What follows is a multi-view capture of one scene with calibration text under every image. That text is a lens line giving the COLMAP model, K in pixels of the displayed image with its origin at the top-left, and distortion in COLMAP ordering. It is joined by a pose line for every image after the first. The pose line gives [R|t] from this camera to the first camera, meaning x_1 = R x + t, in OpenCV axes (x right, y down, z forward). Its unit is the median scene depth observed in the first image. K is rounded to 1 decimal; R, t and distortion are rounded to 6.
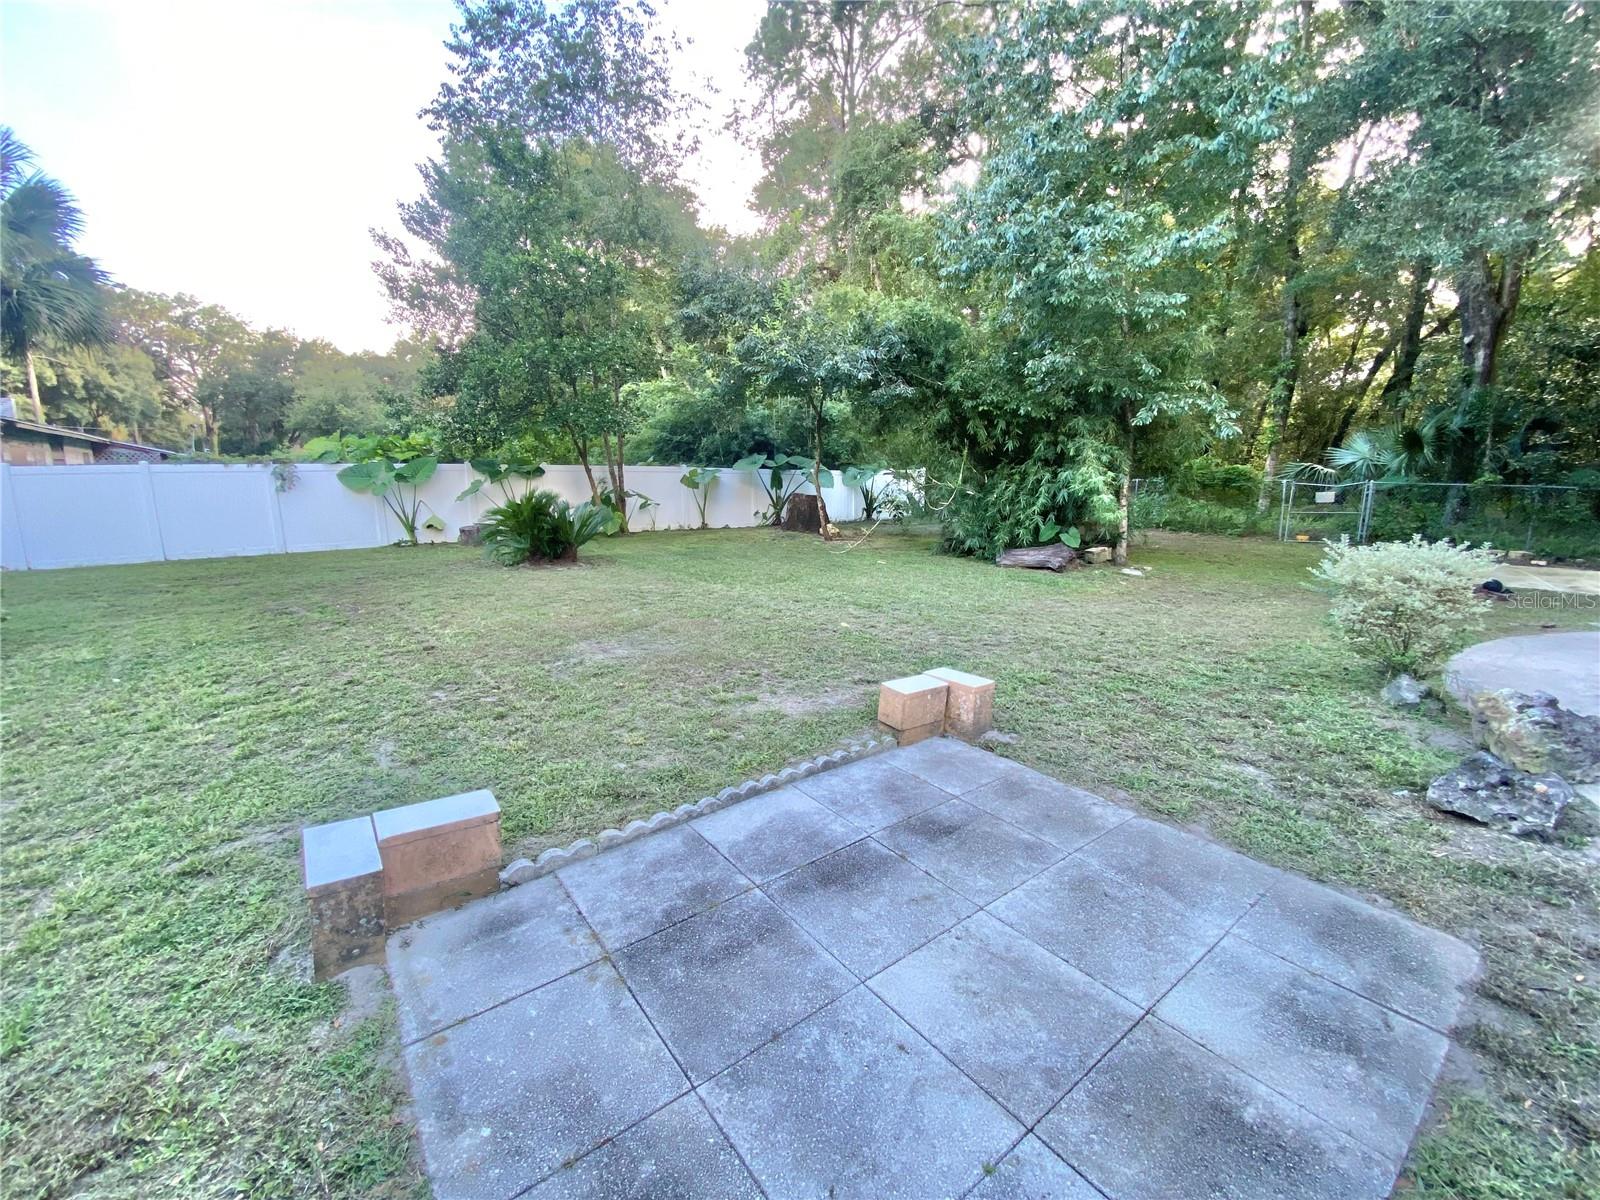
lens RADIAL K [[647.6, 0, 788.7], [0, 647.6, 604.9], [0, 0, 1]] dist [0.013367, -0.018079]
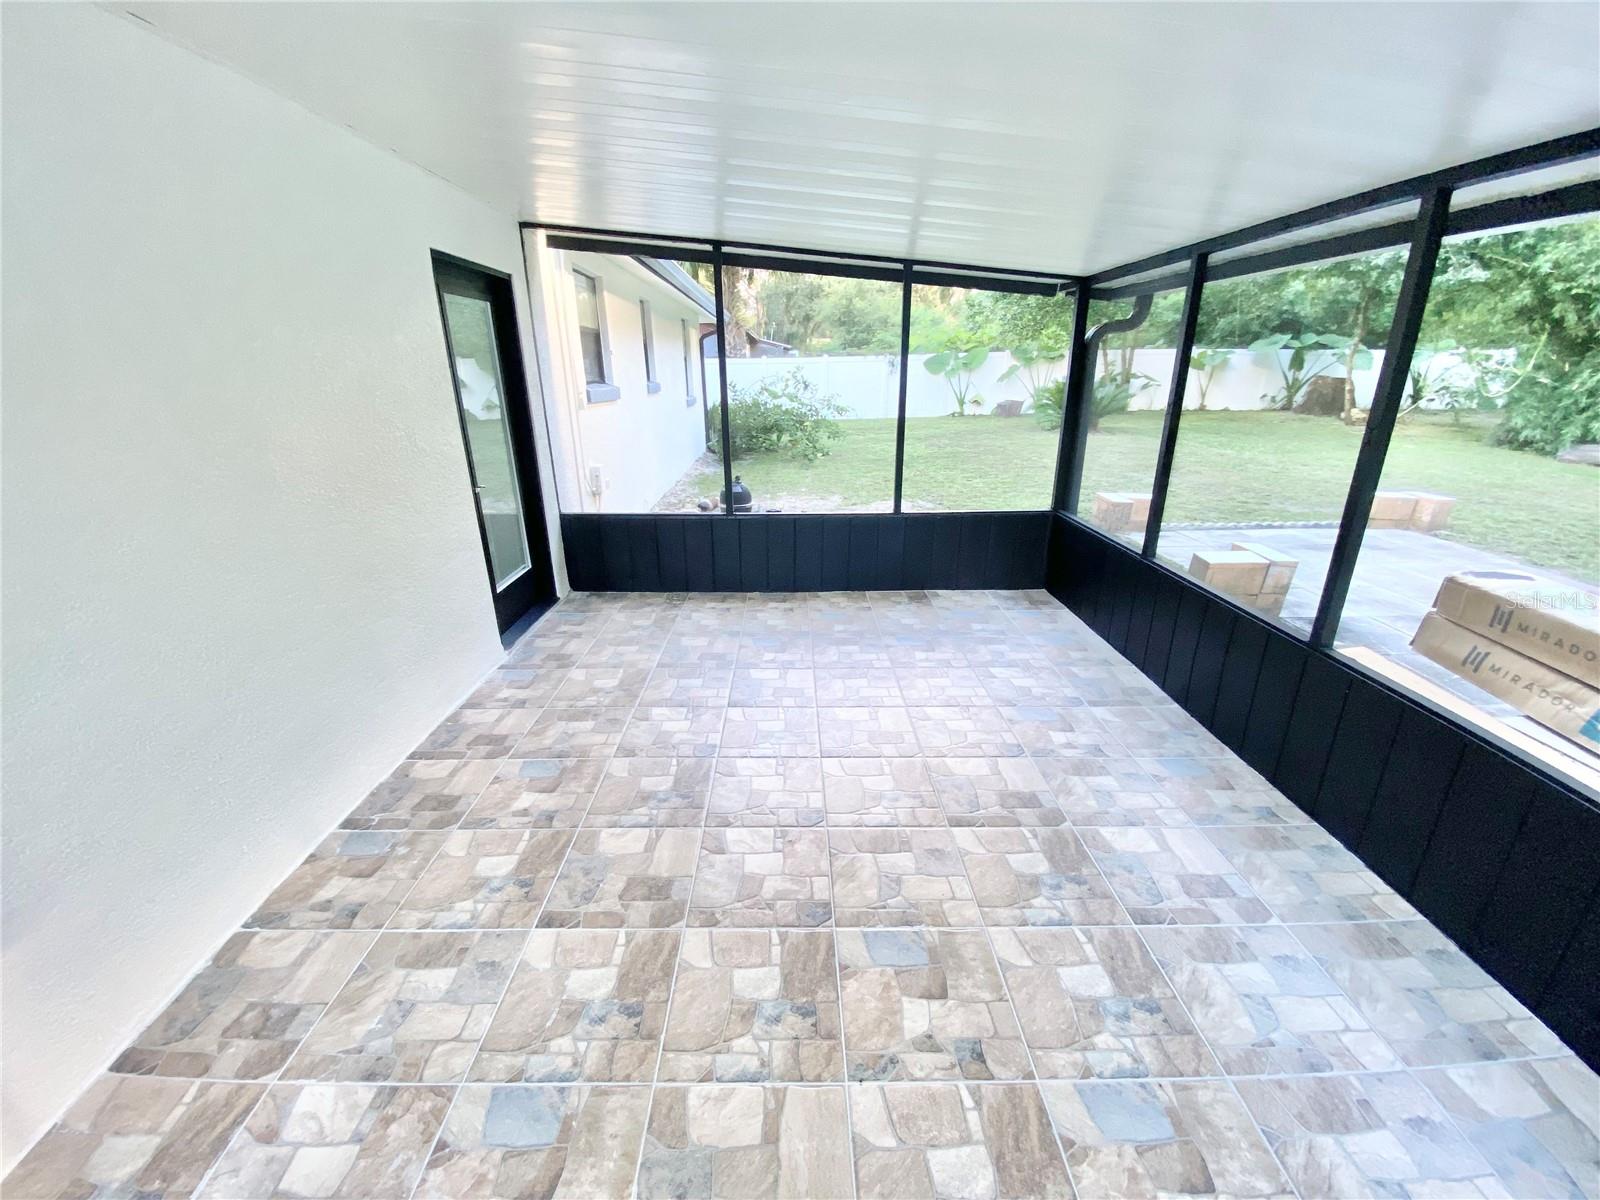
lens RADIAL K [[647.6, 0, 788.7], [0, 647.6, 604.9], [0, 0, 1]] dist [0.013367, -0.018079]
pose [[0.801725, 0.198230, -0.563863, -0.018722], [-0.099118, 0.974432, 0.201638, 0.070807], [0.589417, -0.105769, 0.800875, -0.434915]]
